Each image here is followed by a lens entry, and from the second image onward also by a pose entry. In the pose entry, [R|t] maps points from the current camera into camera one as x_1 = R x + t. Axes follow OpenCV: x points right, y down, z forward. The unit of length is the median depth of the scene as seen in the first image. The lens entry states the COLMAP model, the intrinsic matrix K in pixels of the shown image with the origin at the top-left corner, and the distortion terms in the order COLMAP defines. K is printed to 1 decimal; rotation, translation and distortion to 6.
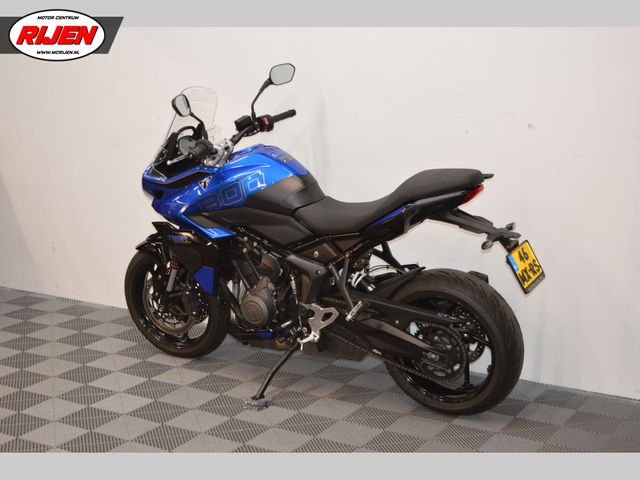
lens RADIAL K [[1022.2, 0, 320.0], [0, 1022.2, 240.0], [0, 0, 1]] dist [-0.001697, -0.007548]
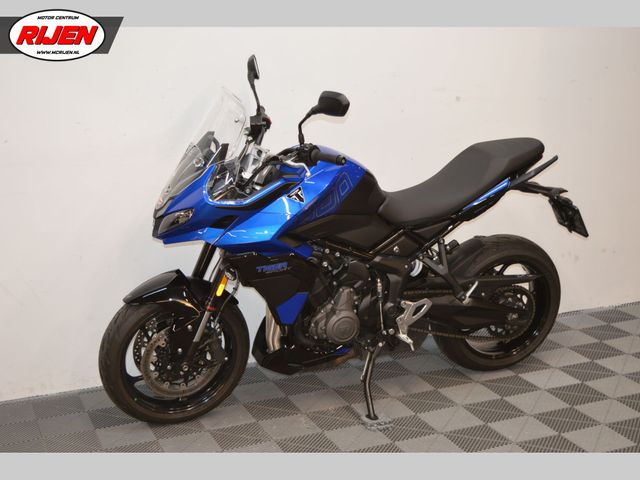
lens RADIAL K [[1022.2, 0, 320.0], [0, 1022.2, 240.0], [0, 0, 1]] dist [-0.001697, -0.007548]
pose [[0.601893, -0.190658, 0.775483, -0.777623], [0.184266, 0.978035, 0.097438, -0.099950], [-0.777027, 0.084248, 0.623804, 0.459701]]
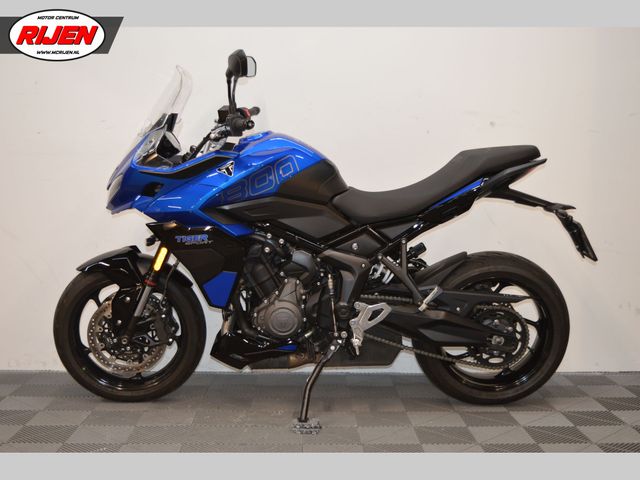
lens RADIAL K [[842.3, 0, 320.0], [0, 842.3, 240.0], [0, 0, 1]] dist [-0.020989, -0.000309]
pose [[0.844454, -0.028792, 0.534853, -0.422481], [0.098268, 0.989933, -0.101862, 0.079891], [-0.526536, 0.138577, 0.838782, 0.393952]]
